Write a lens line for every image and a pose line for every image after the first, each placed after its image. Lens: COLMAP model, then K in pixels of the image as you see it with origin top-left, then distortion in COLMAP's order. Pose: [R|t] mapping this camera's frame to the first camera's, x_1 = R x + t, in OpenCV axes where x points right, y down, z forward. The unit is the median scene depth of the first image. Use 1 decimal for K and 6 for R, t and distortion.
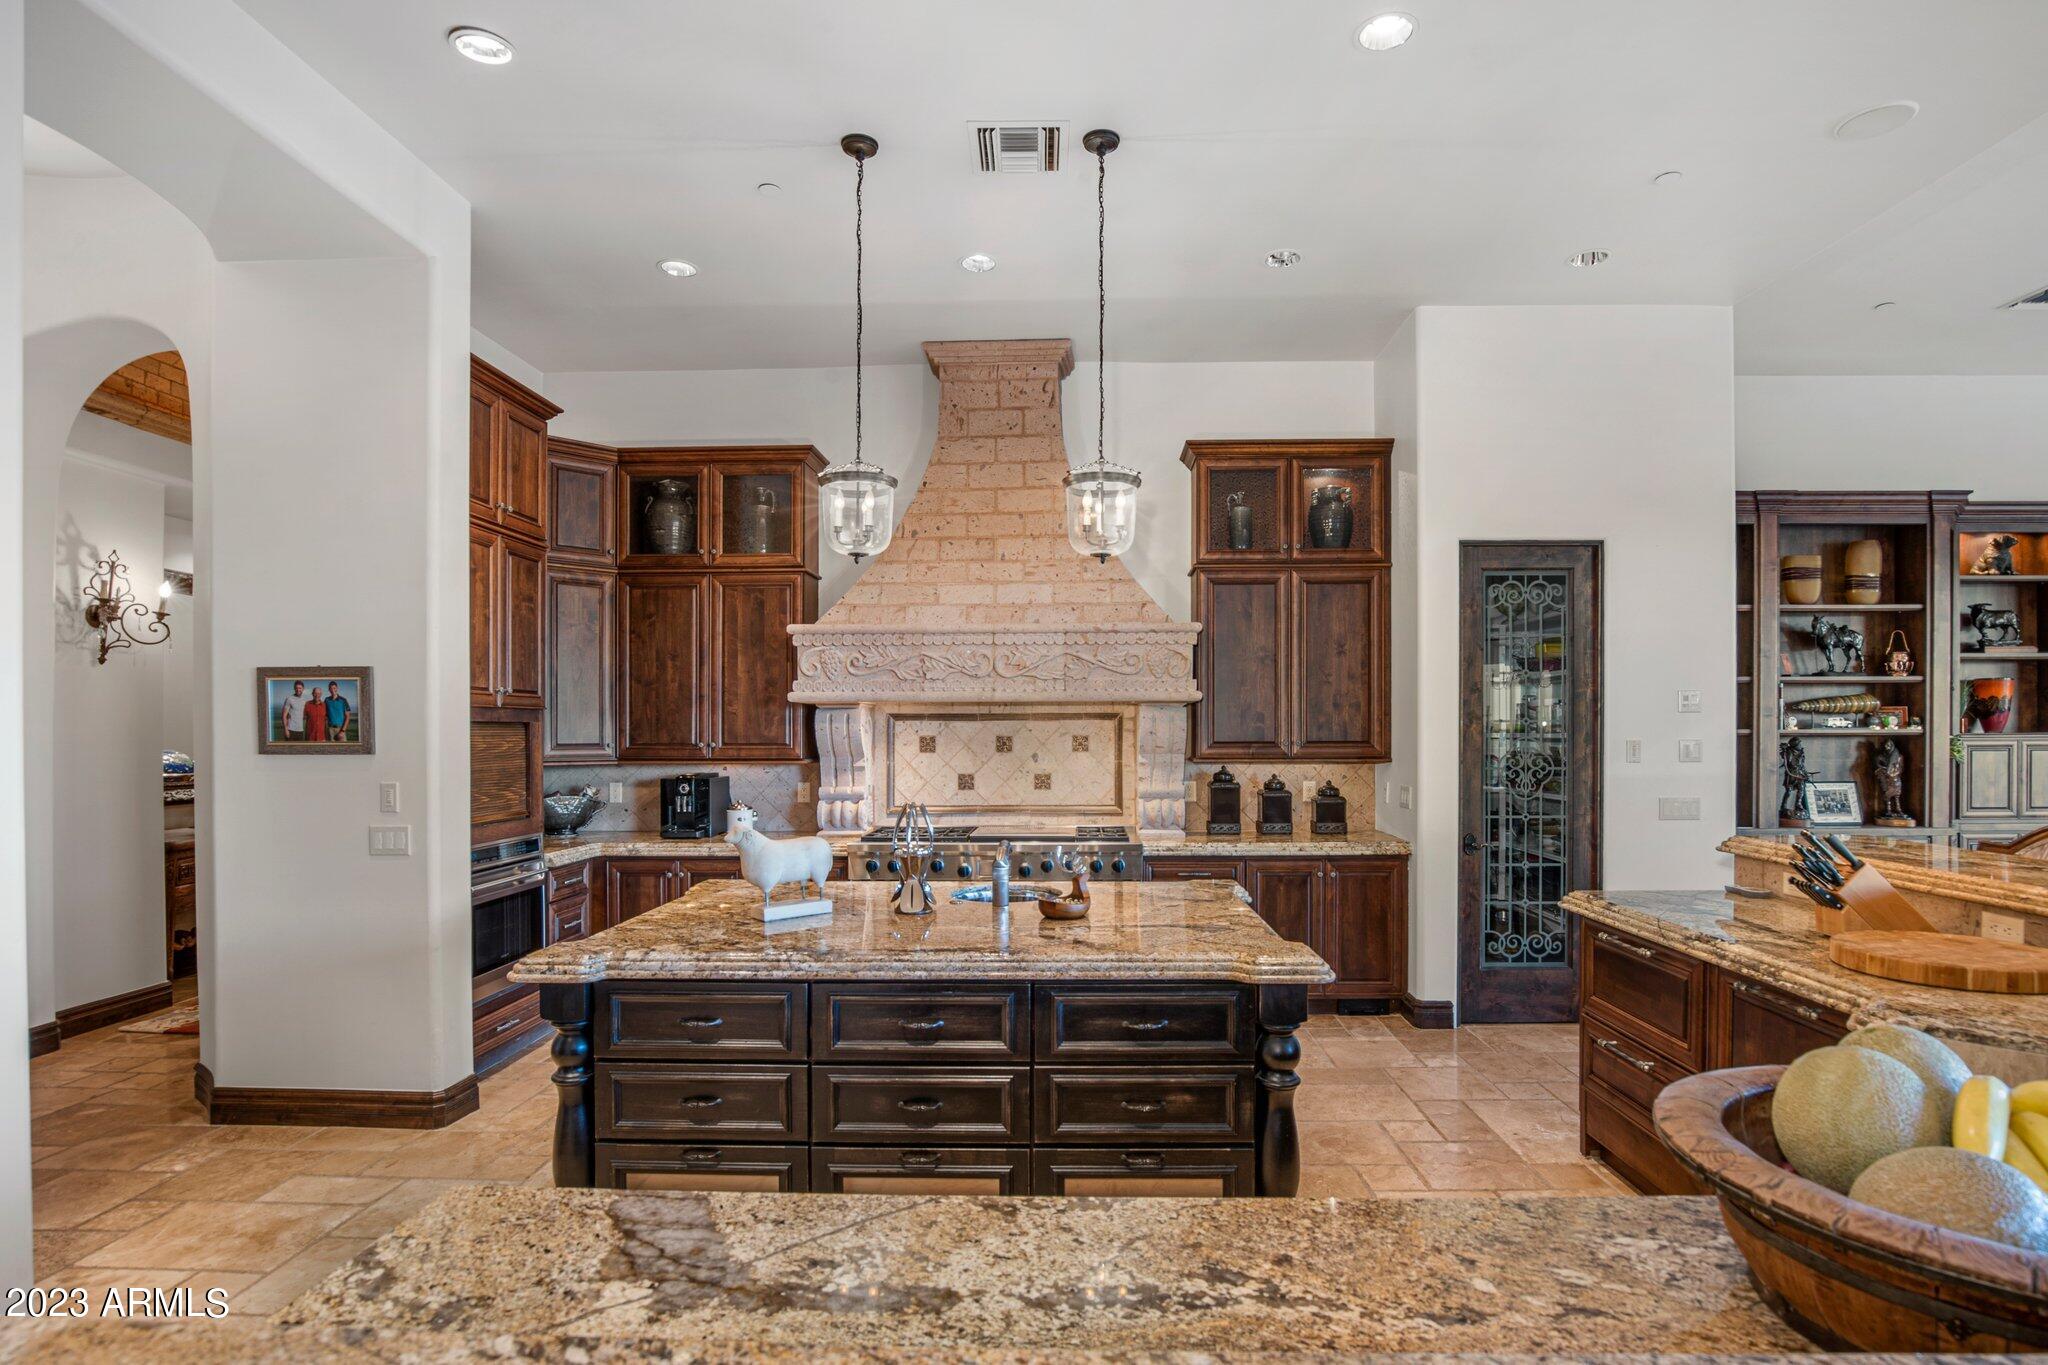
lens RADIAL K [[1006.3, 0, 1070.5], [0, 1006.3, 738.1], [0, 0, 1]] dist [-0.025503, -0.000341]
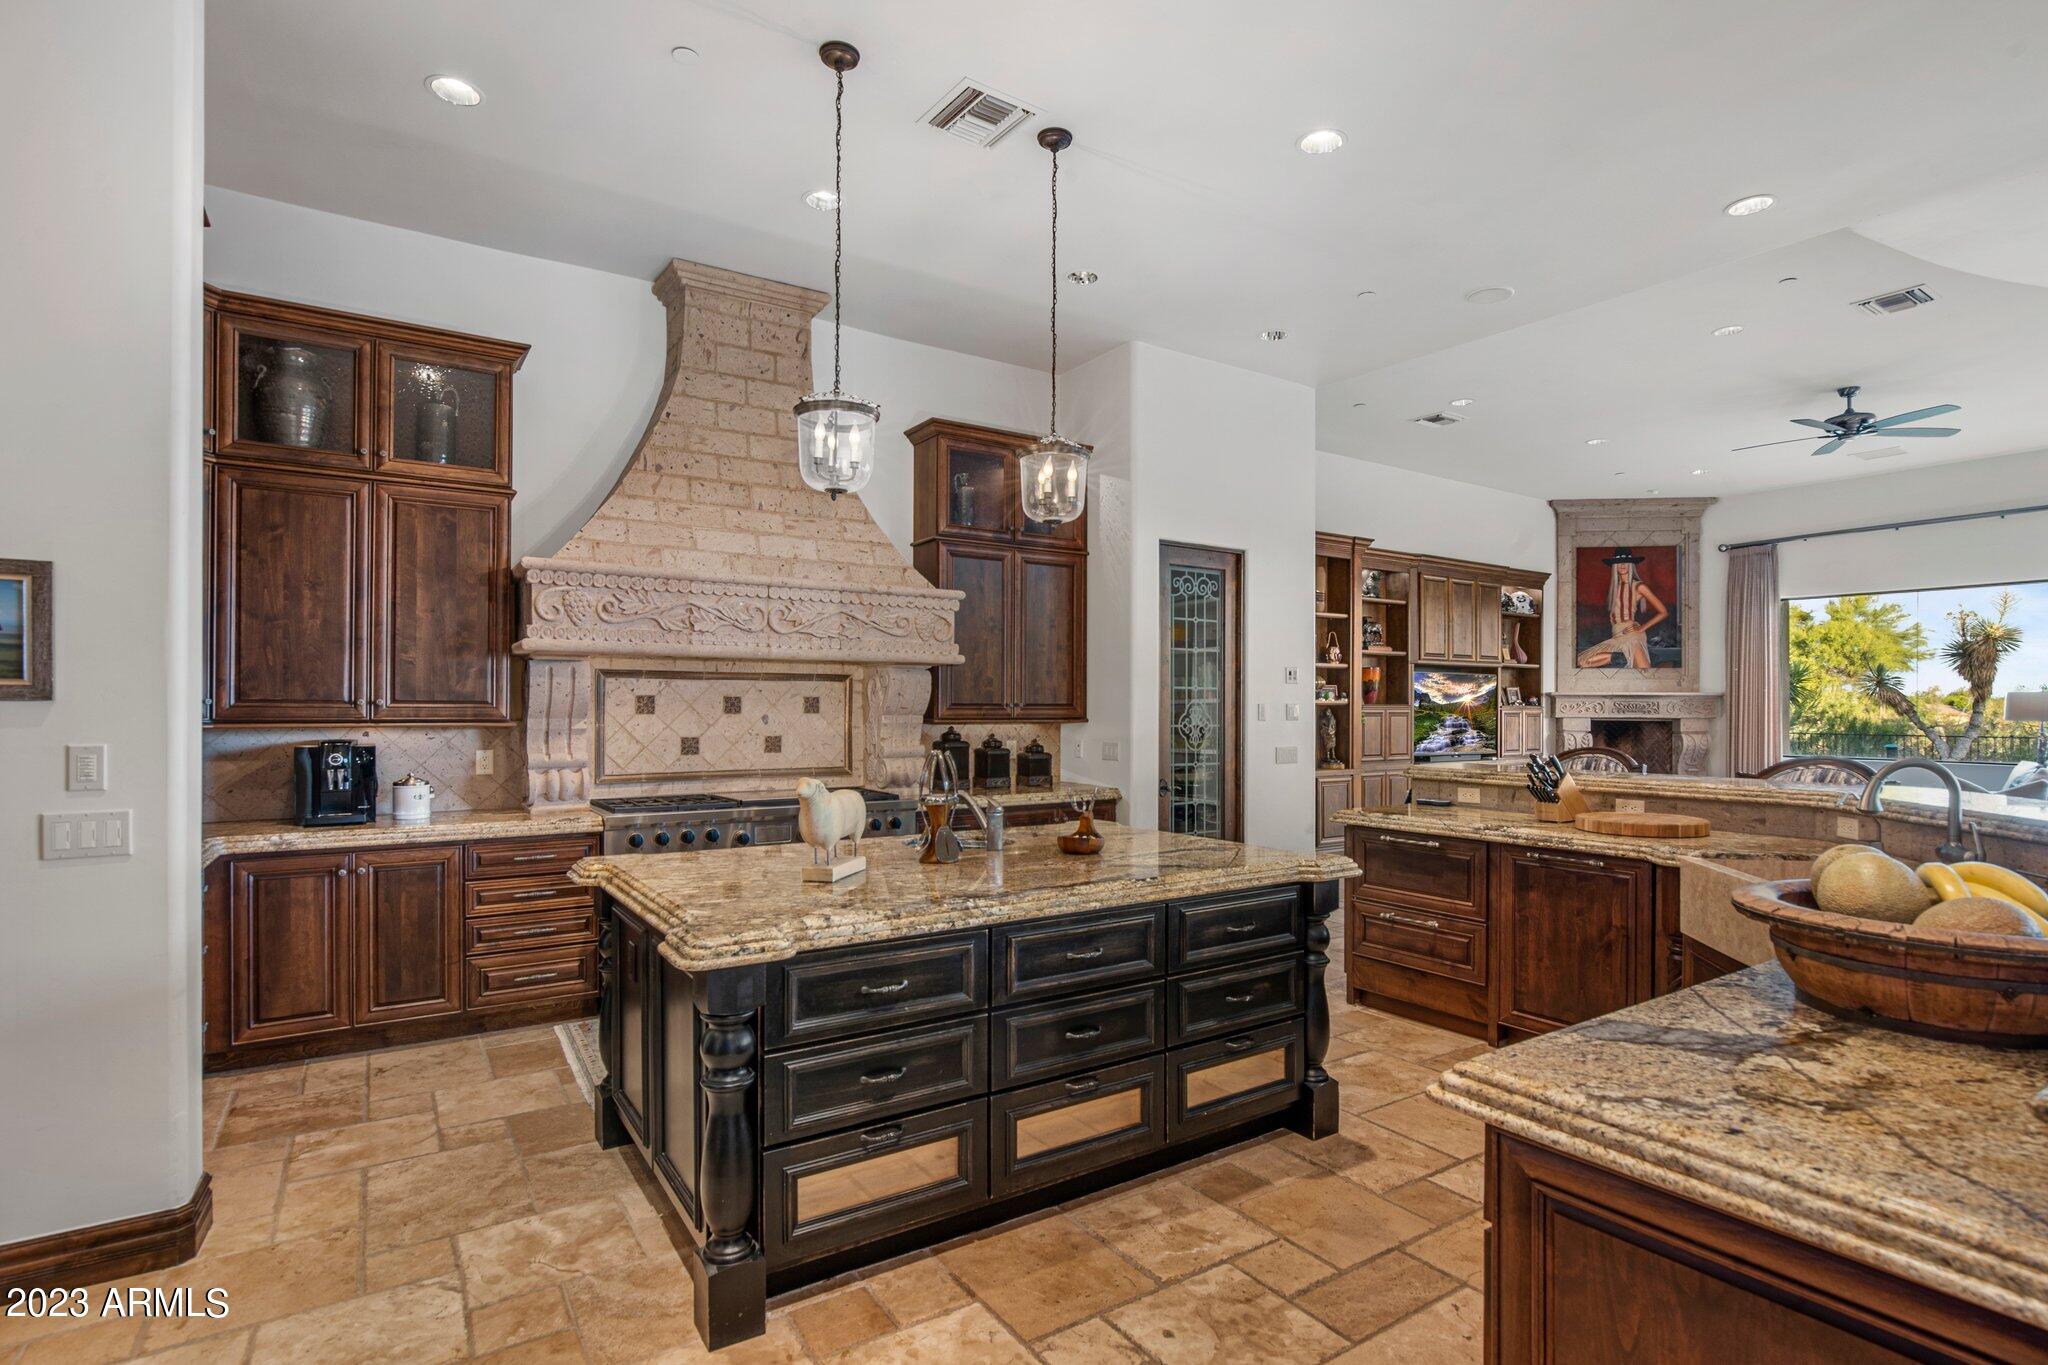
lens RADIAL K [[980.8, 0, 1040.8], [0, 980.8, 710.3], [0, 0, 1]] dist [-0.011608, 0.000465]
pose [[0.821840, 0.005092, 0.569695, -0.371678], [-0.000491, 0.999966, -0.008230, 0.019229], [-0.569718, 0.006484, 0.821815, 0.090910]]
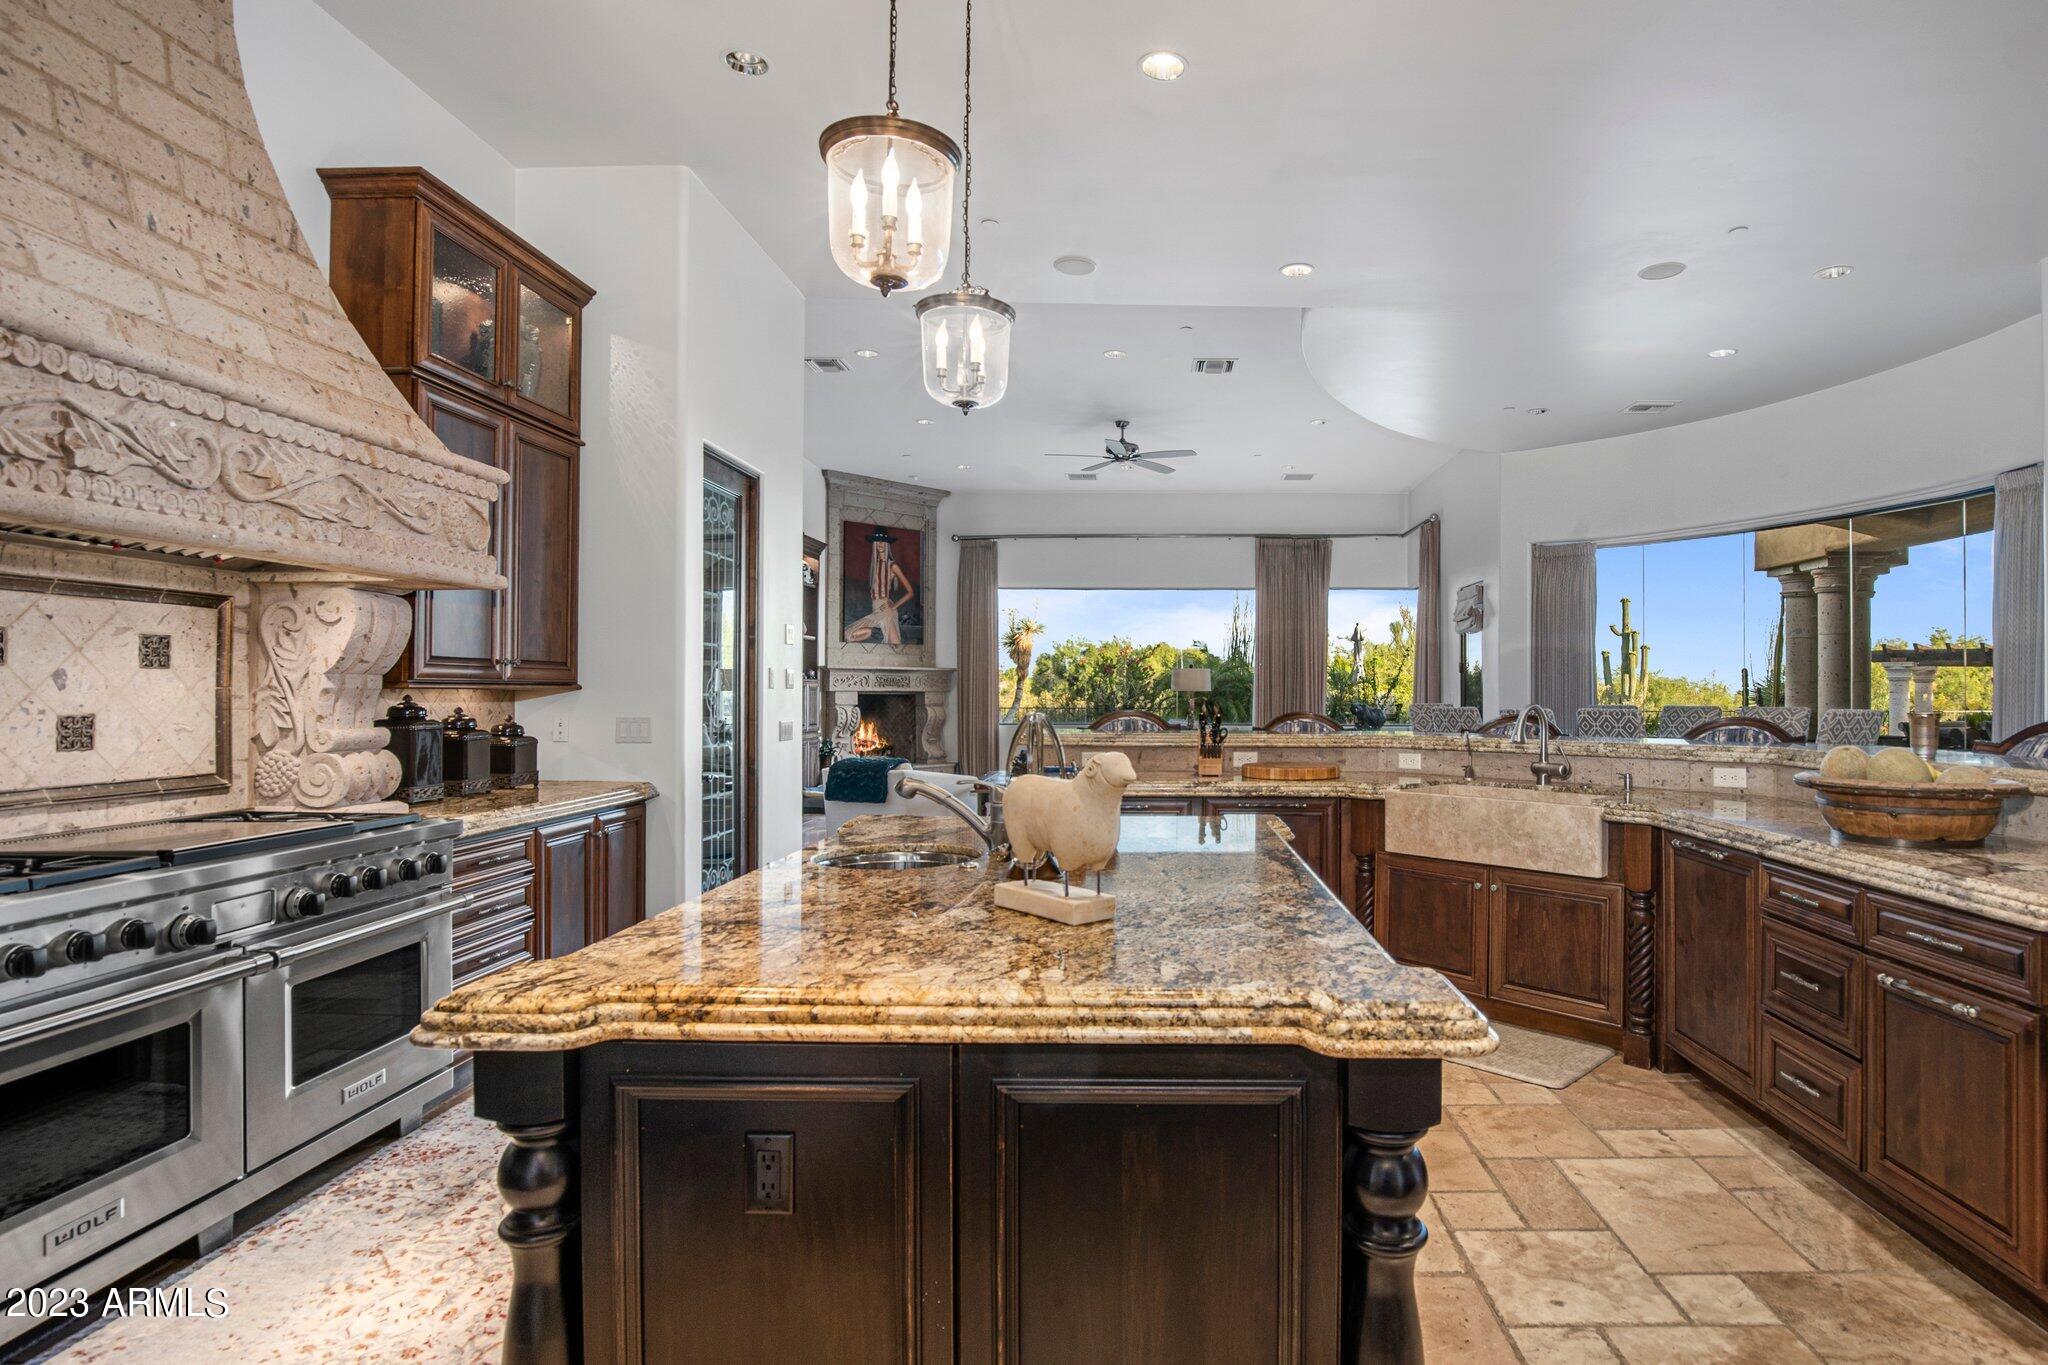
lens RADIAL K [[1075.7, 0, 1101.4], [0, 1075.7, 686.1], [0, 0, 1]] dist [-0.021644, 0.000594]
pose [[0.015176, 0.009526, 0.999839, -0.520725], [0.006074, 0.999935, -0.009620, 0.031390], [-0.999866, 0.006219, 0.015117, 0.567775]]
